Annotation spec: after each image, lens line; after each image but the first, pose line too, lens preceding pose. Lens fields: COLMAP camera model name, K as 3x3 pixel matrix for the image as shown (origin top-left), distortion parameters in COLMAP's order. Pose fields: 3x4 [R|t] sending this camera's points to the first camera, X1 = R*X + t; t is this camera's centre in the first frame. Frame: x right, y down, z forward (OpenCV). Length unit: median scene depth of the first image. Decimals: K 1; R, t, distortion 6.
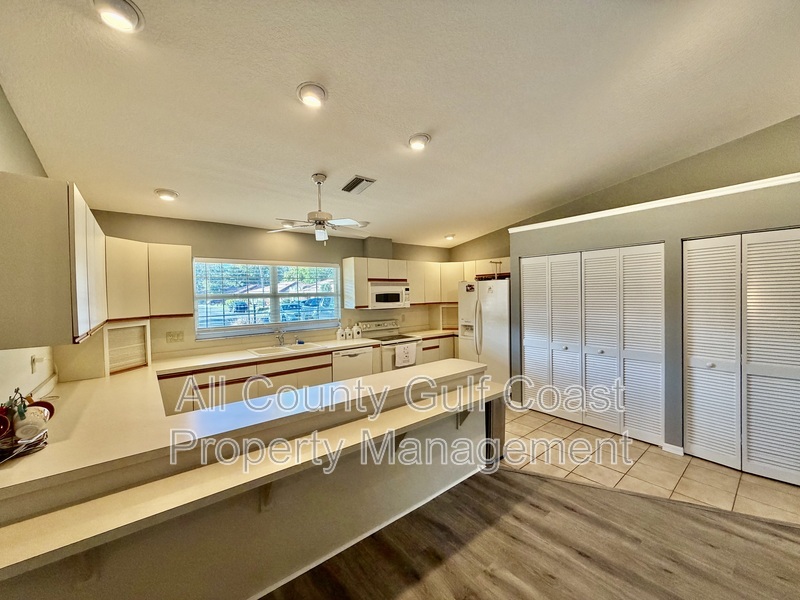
lens RADIAL K [[319.2, 0, 400.2], [0, 319.2, 300.6], [0, 0, 1]] dist [0.001581, 0.000260]
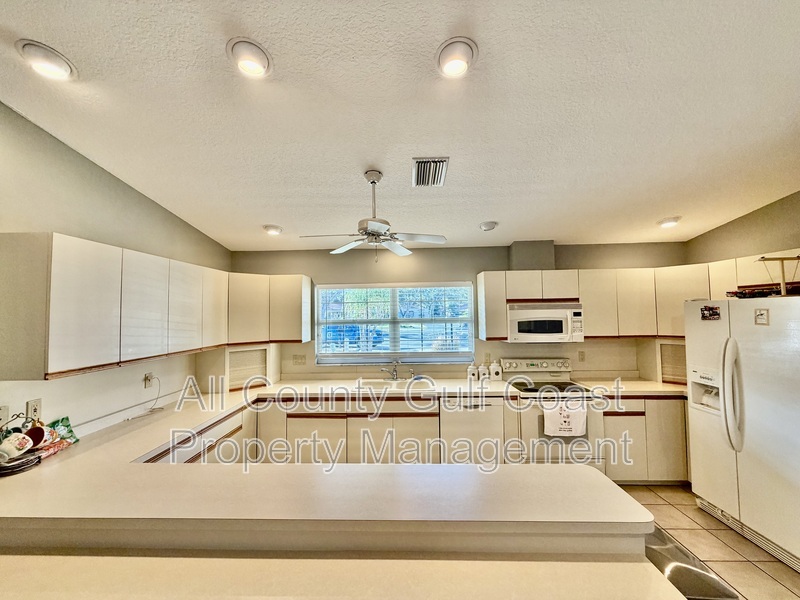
lens RADIAL K [[319.2, 0, 399.2], [0, 319.2, 300.4], [0, 0, 1]] dist [0.001581, 0.000260]
pose [[0.758344, -0.019179, -0.651572, 0.178501], [-0.013410, 0.998896, -0.045011, -0.030170], [0.651716, 0.042871, 0.757250, 0.286237]]
